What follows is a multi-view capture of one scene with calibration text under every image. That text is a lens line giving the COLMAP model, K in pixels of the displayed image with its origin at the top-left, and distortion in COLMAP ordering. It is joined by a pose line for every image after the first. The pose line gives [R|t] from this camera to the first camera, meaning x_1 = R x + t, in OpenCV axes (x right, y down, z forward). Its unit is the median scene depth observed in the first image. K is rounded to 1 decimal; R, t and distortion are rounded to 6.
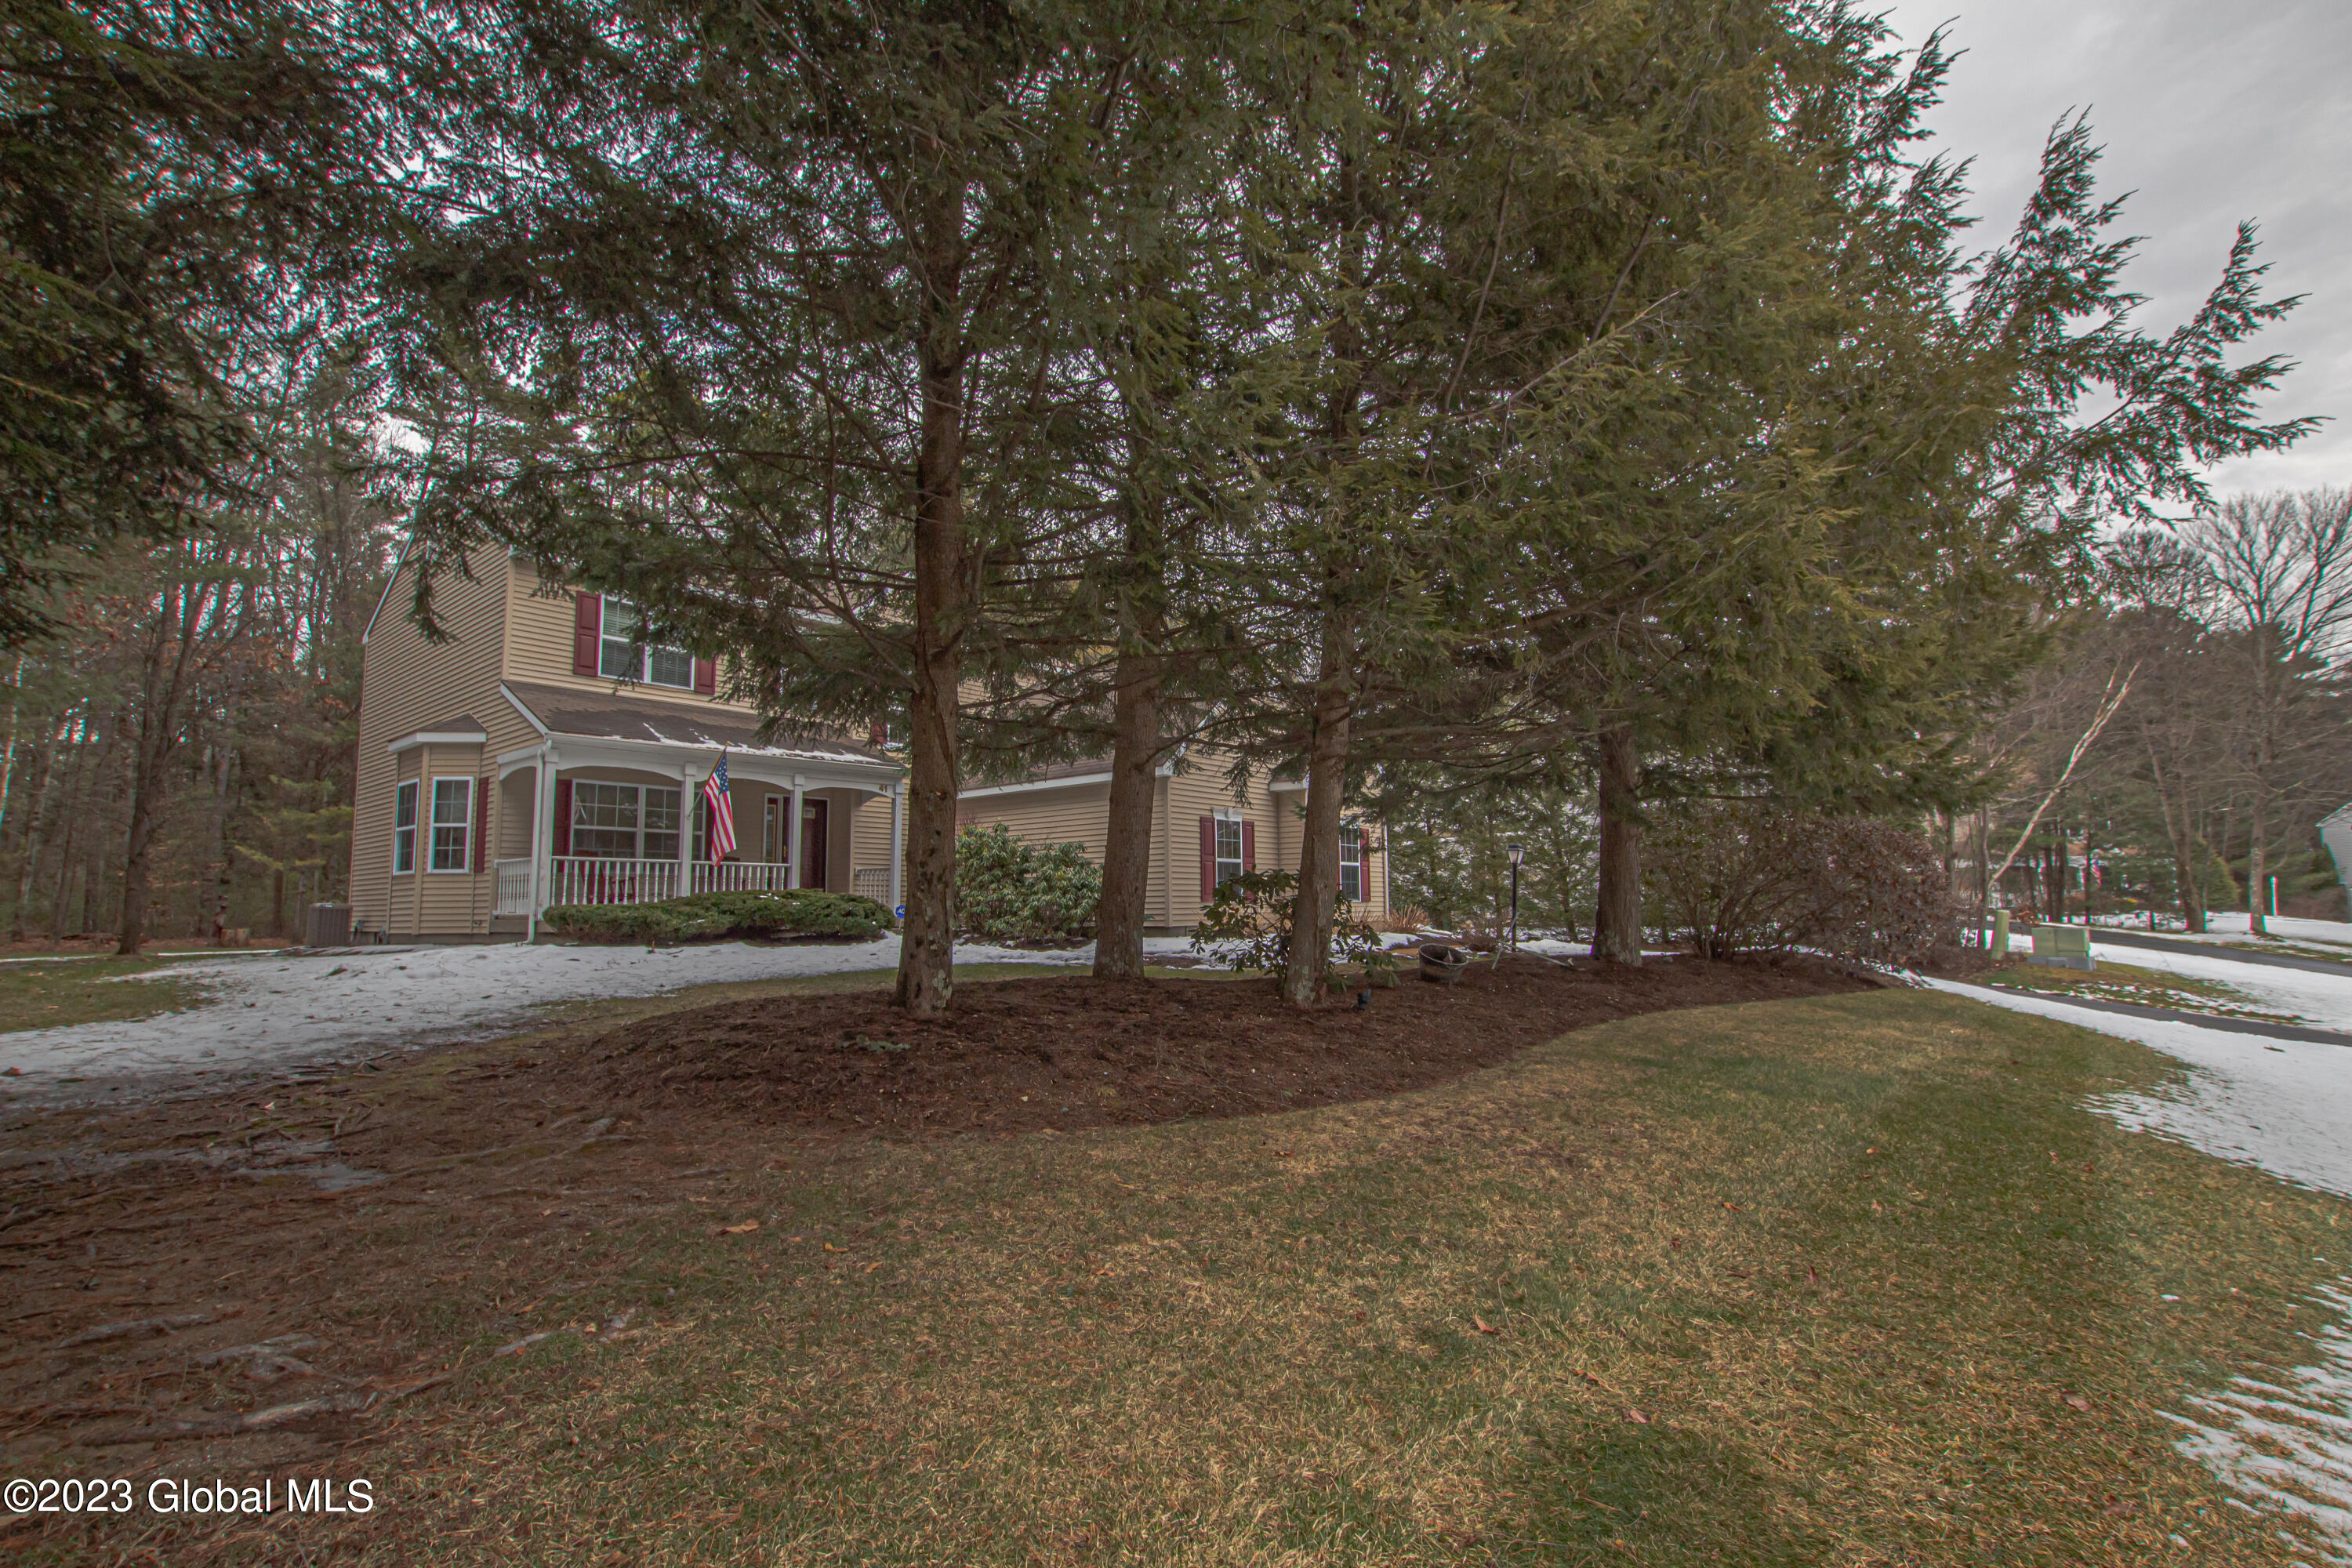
lens RADIAL K [[1089.7, 0, 1200.0], [0, 1089.7, 781.2], [0, 0, 1]] dist [-0.032766, 0.005146]
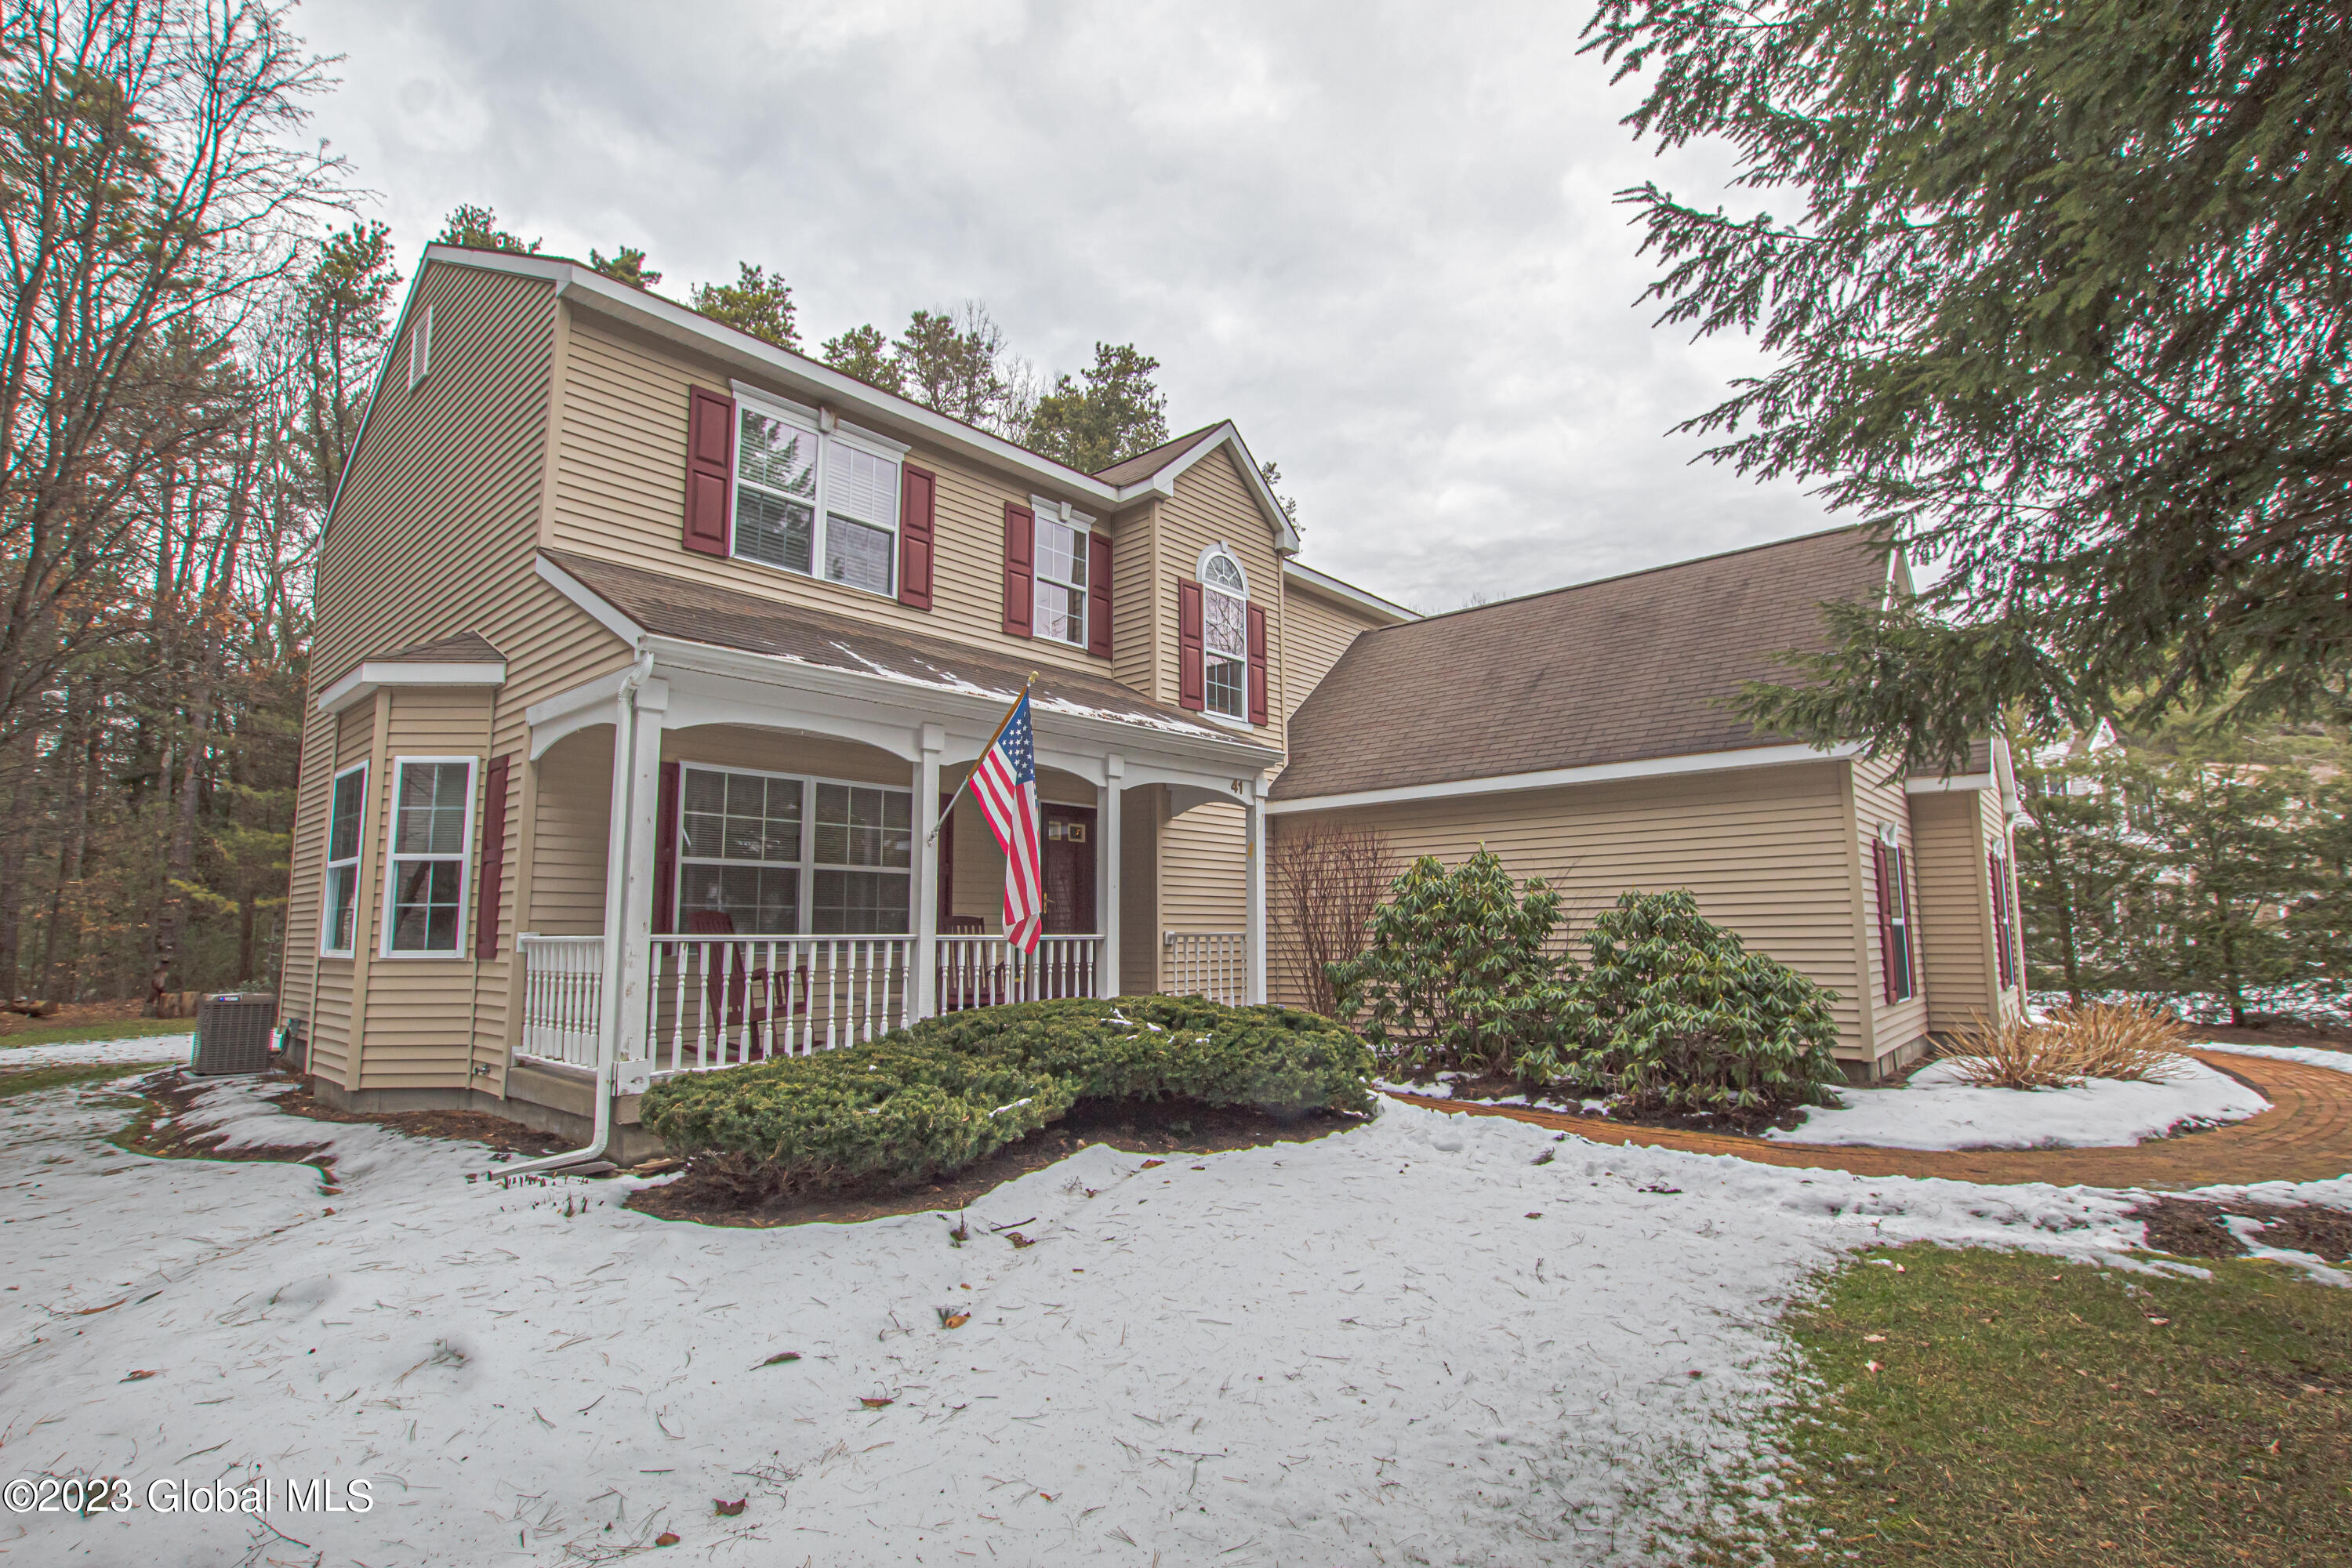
lens RADIAL K [[1089.7, 0, 1178.9], [0, 1089.7, 777.3], [0, 0, 1]] dist [-0.032766, 0.005146]
pose [[0.999295, -0.002590, -0.037442, -0.347330], [0.001635, 0.999674, -0.025494, 0.018202], [0.037496, 0.025415, 0.998974, 0.534855]]
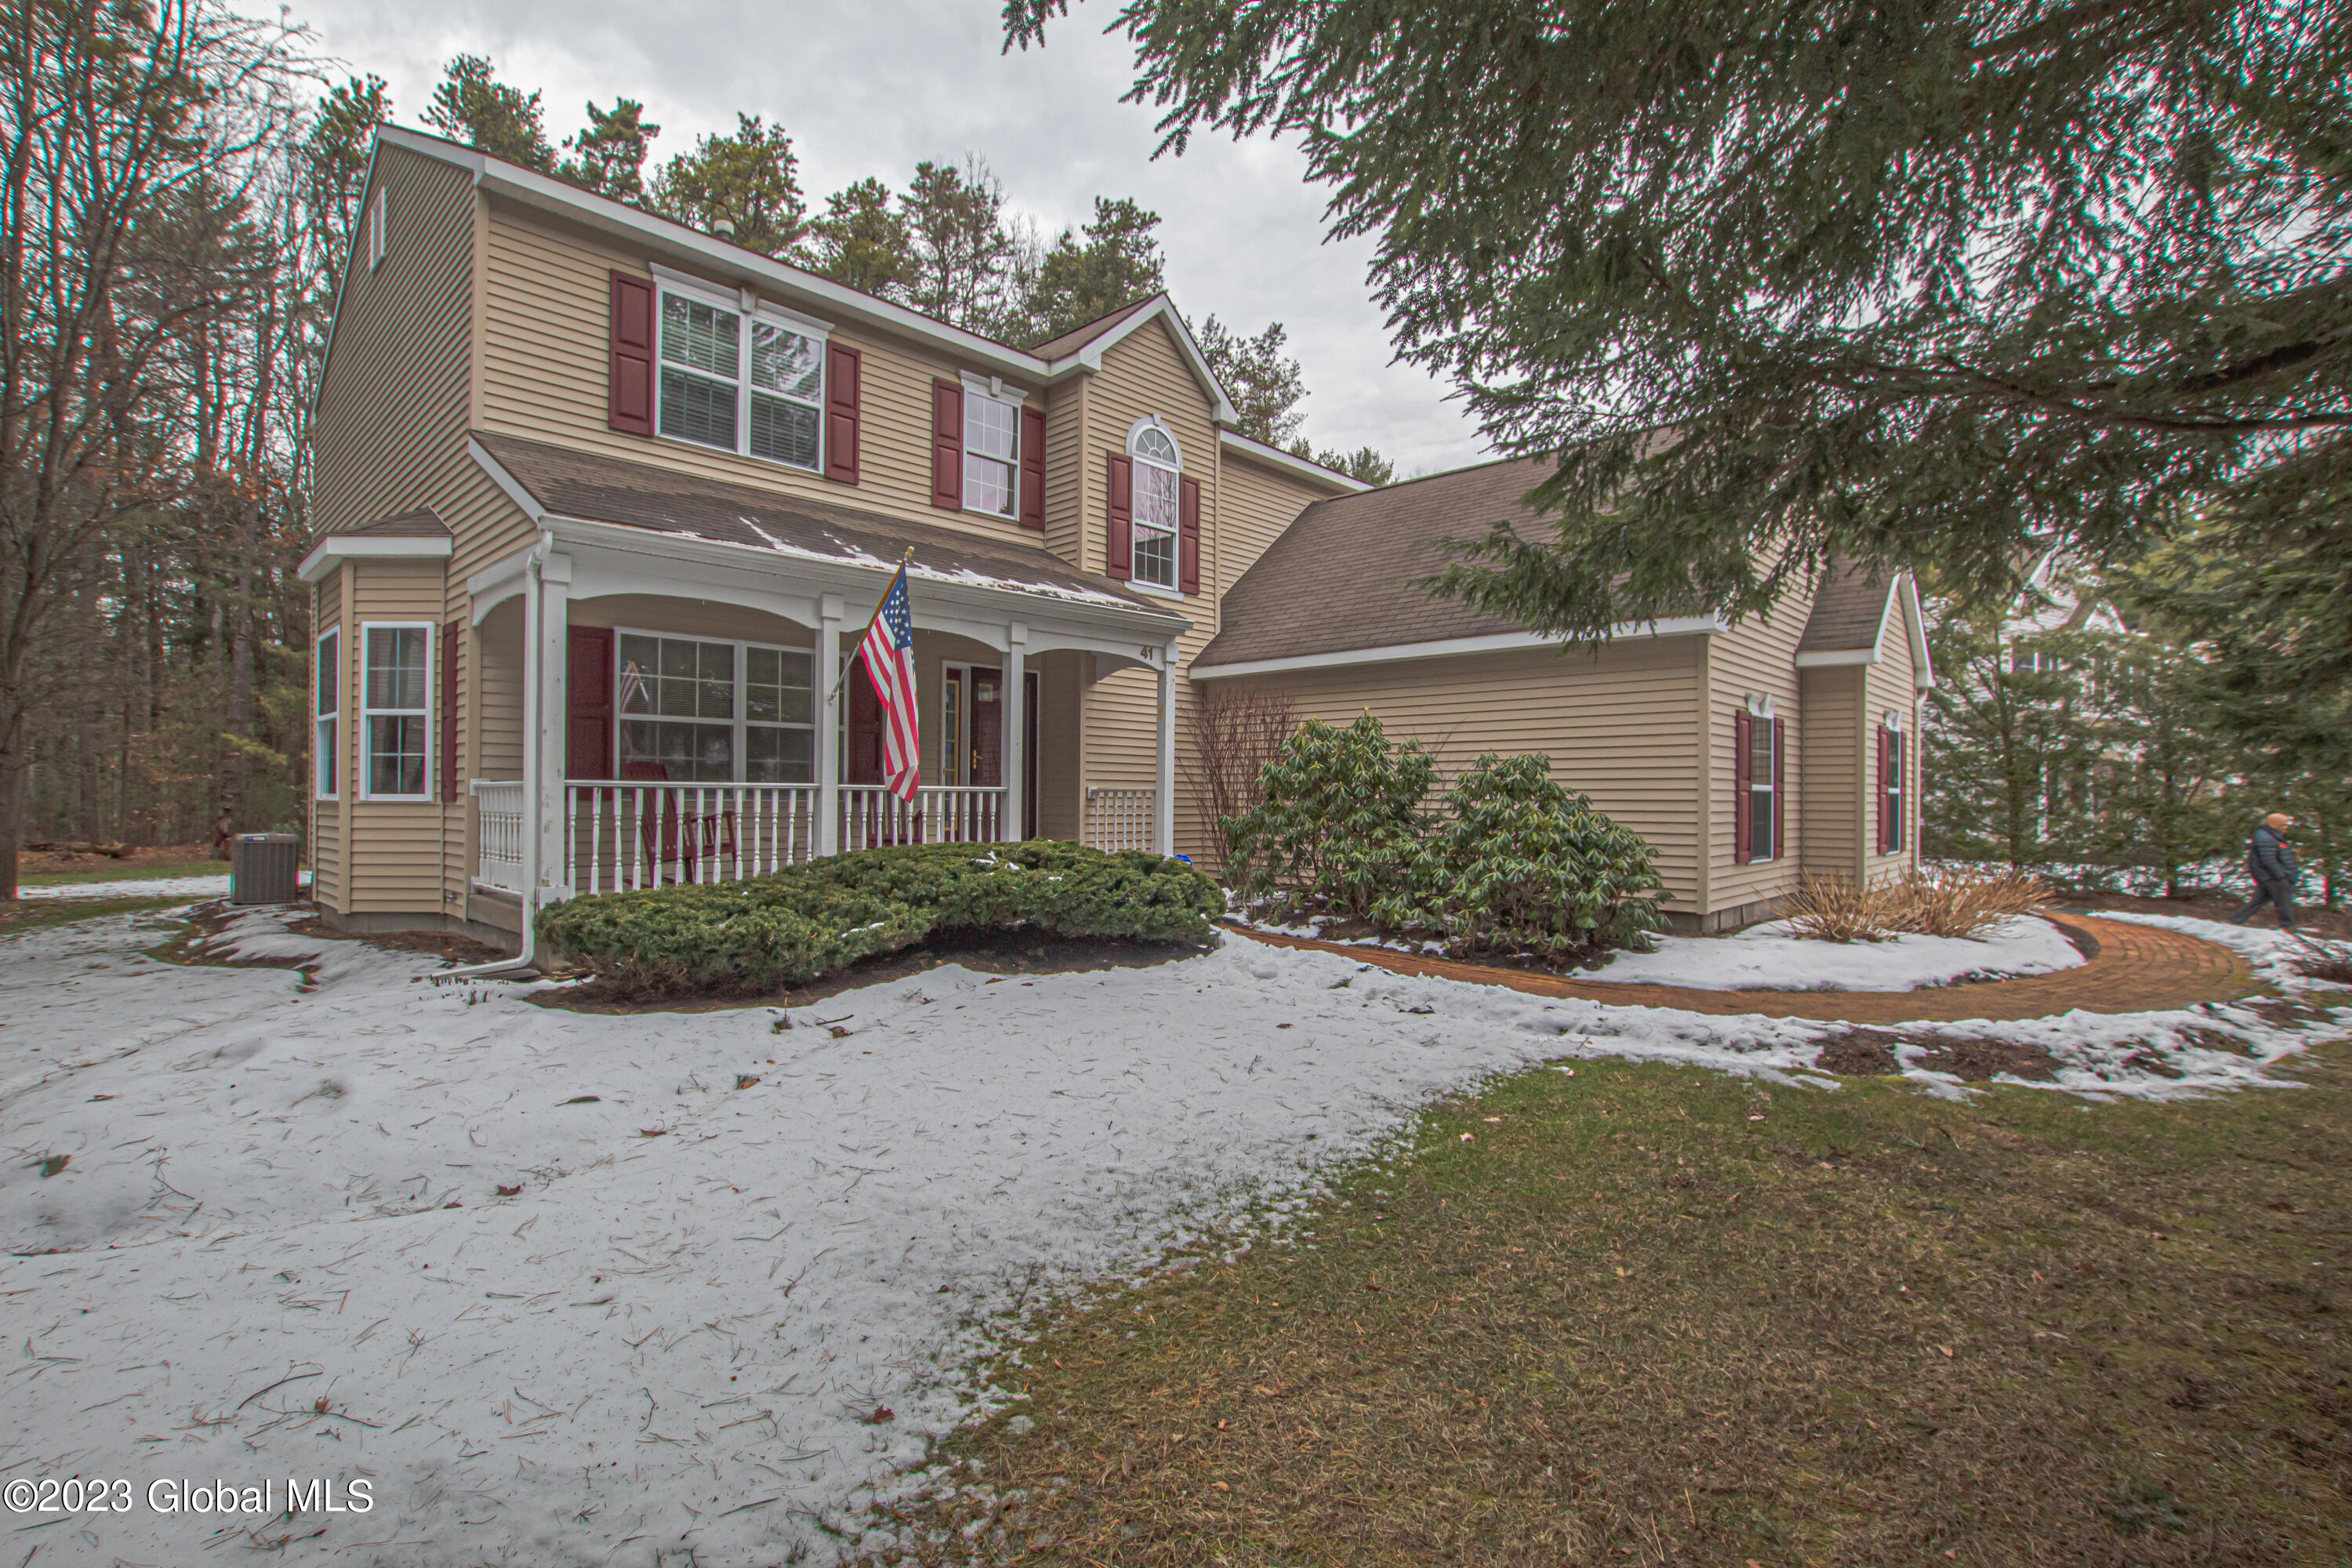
lens RADIAL K [[1089.7, 0, 1201.0], [0, 1089.7, 776.2], [0, 0, 1]] dist [-0.032766, 0.005146]
pose [[0.997262, 0.014794, -0.072456, -0.257636], [-0.007692, 0.995222, 0.097331, 0.017455], [0.073550, -0.096507, 0.992611, 0.494024]]
